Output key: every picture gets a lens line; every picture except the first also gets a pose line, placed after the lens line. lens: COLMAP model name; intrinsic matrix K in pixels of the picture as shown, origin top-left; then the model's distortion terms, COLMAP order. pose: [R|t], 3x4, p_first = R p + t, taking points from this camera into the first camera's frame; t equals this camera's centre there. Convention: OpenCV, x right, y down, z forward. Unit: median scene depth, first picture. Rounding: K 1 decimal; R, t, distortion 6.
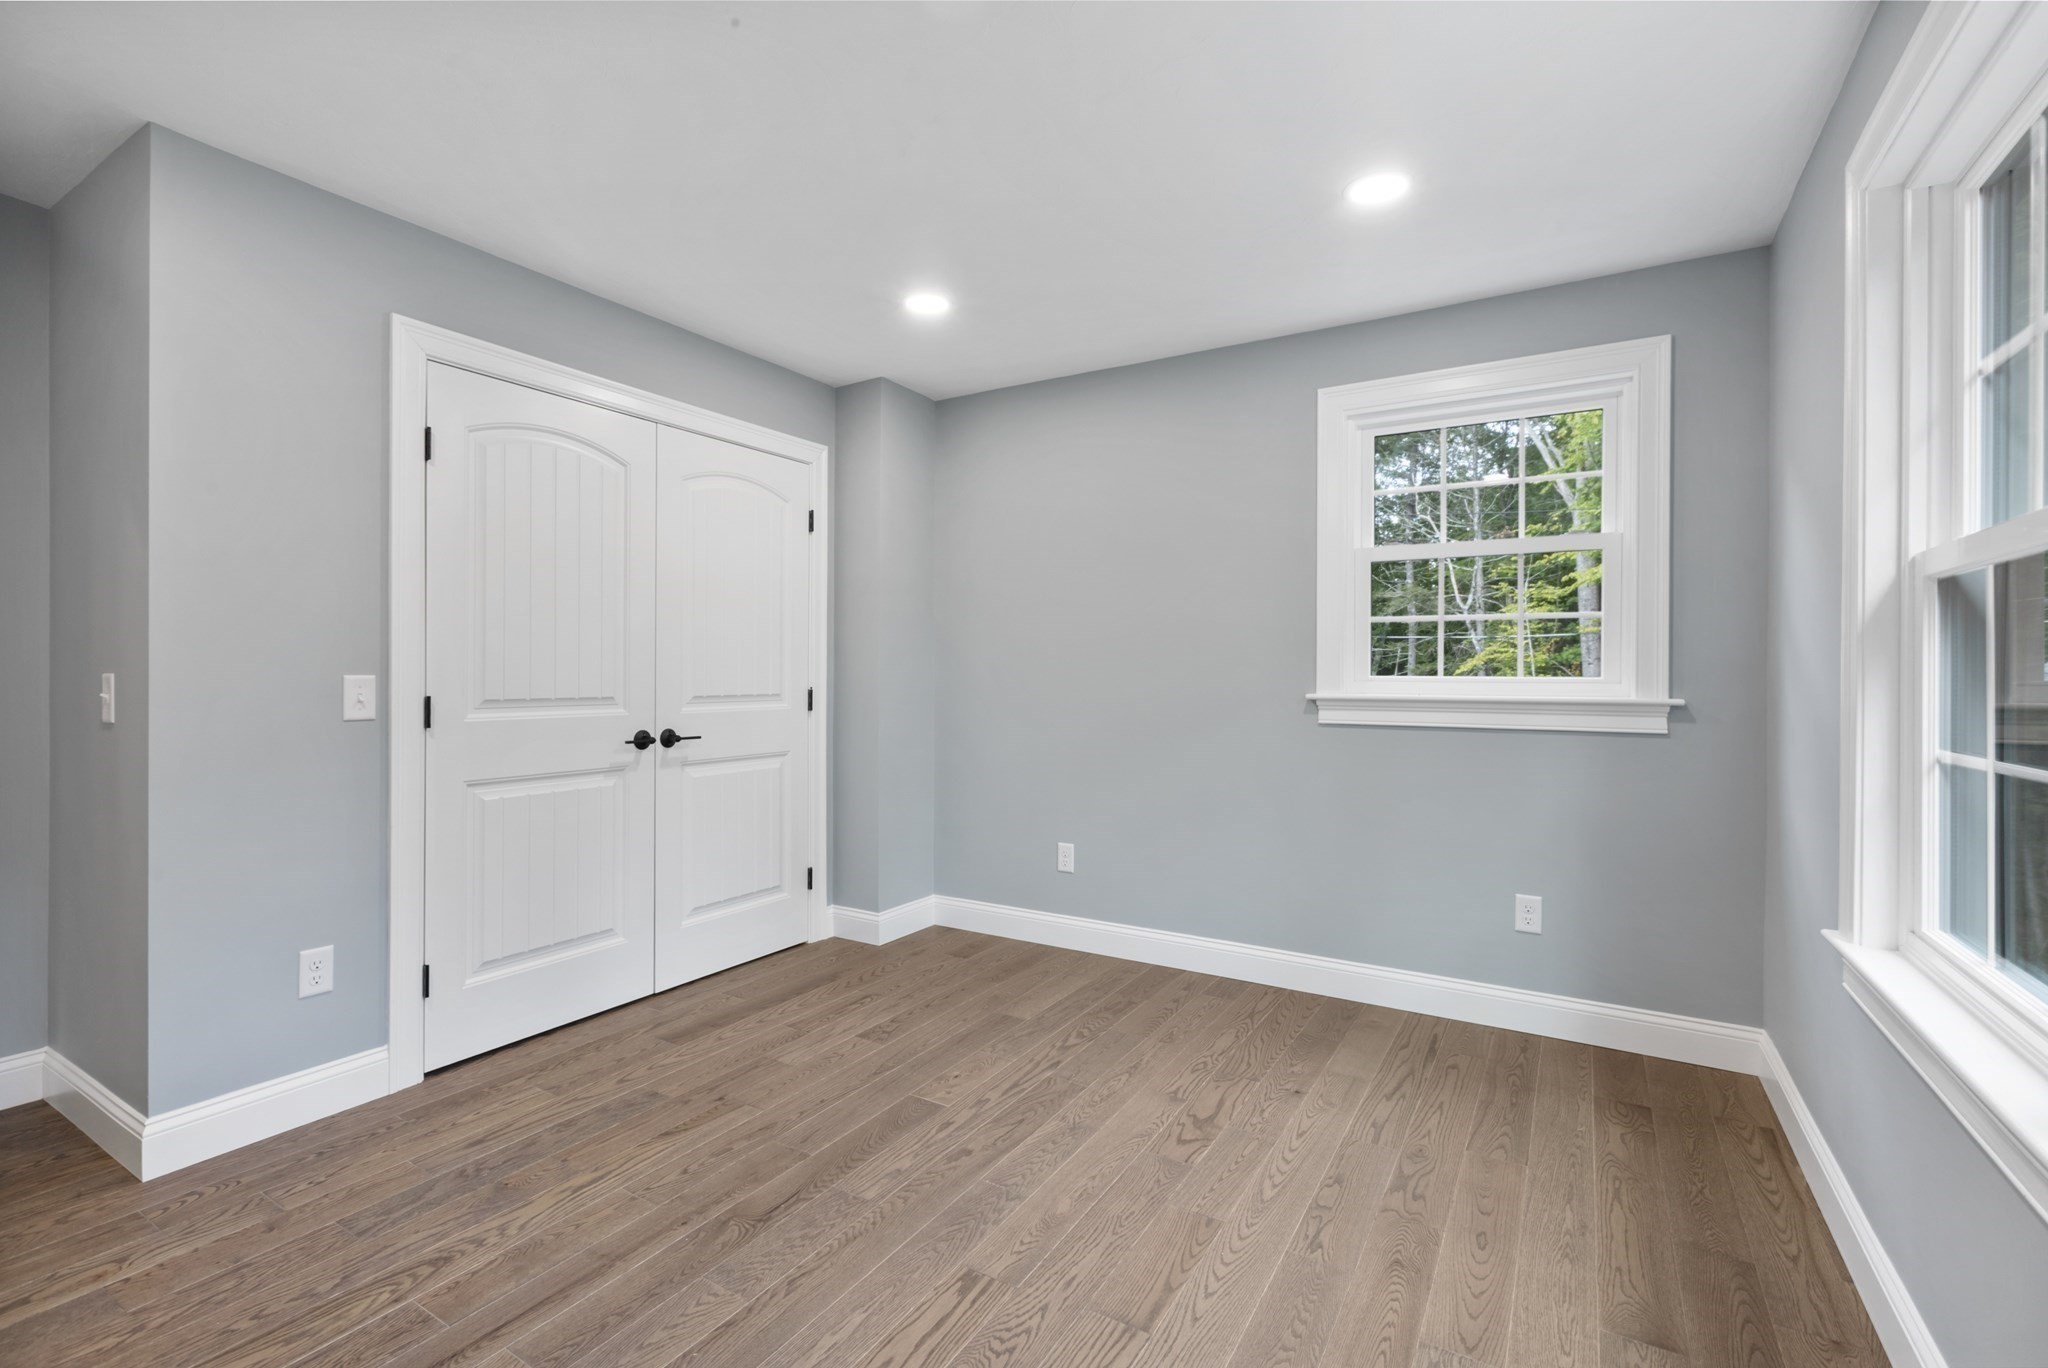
lens RADIAL K [[909.0, 0, 1024.5], [0, 909.0, 672.3], [0, 0, 1]] dist [0.000764, -0.001175]
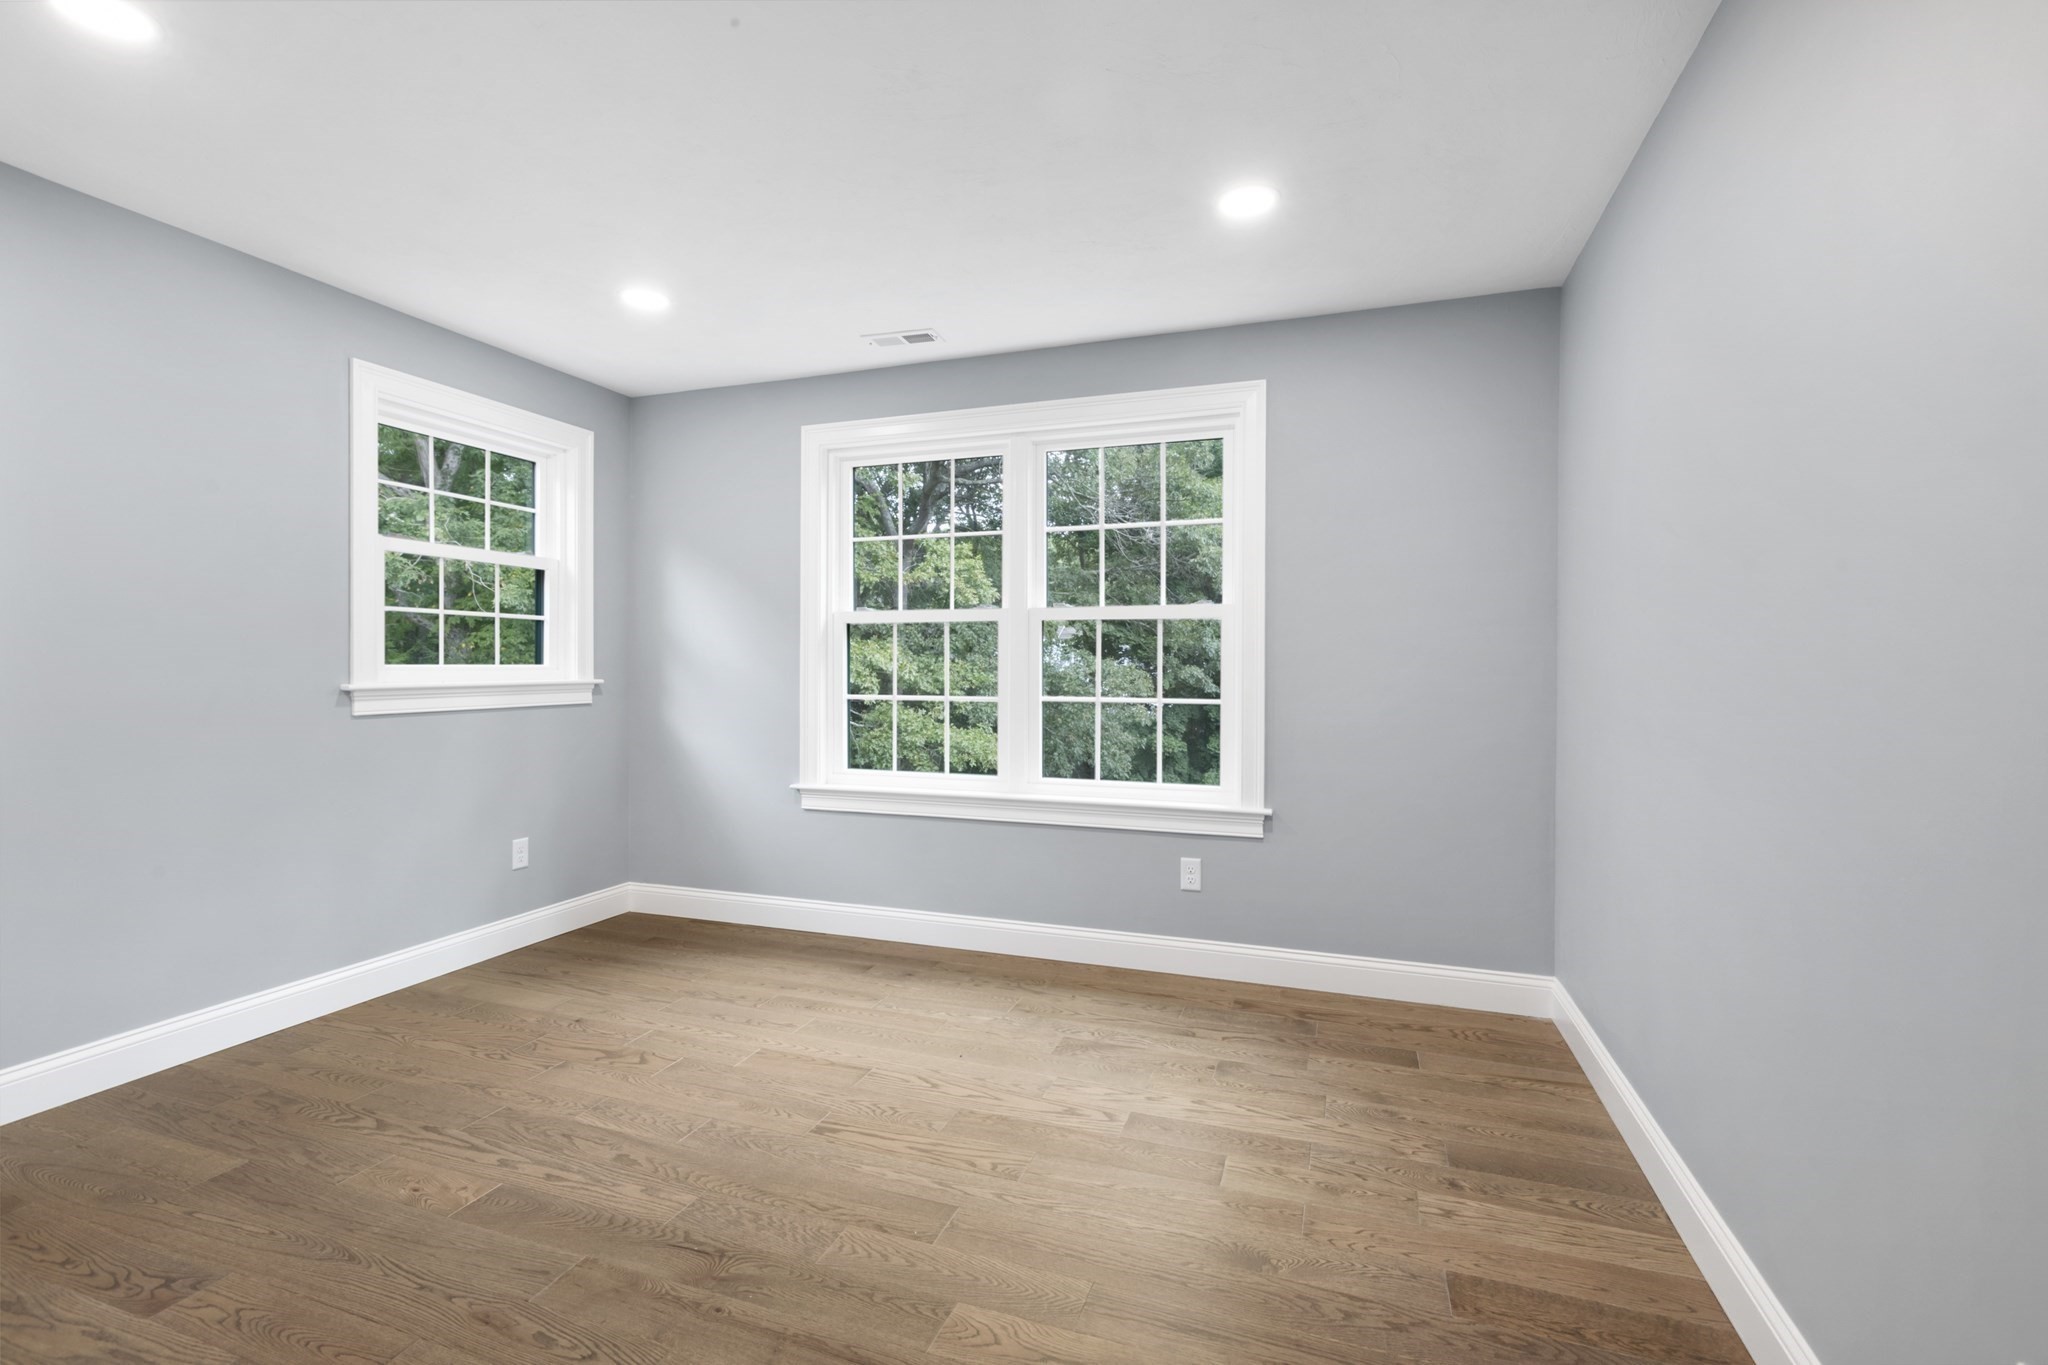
lens RADIAL K [[914.4, 0, 1017.2], [0, 914.4, 672.2], [0, 0, 1]] dist [0.000666, 0.000093]
pose [[-0.199479, -0.012342, 0.979824, -0.904834], [-0.004776, 0.999921, 0.011623, -0.003334], [-0.979891, -0.002362, -0.199522, 0.642146]]
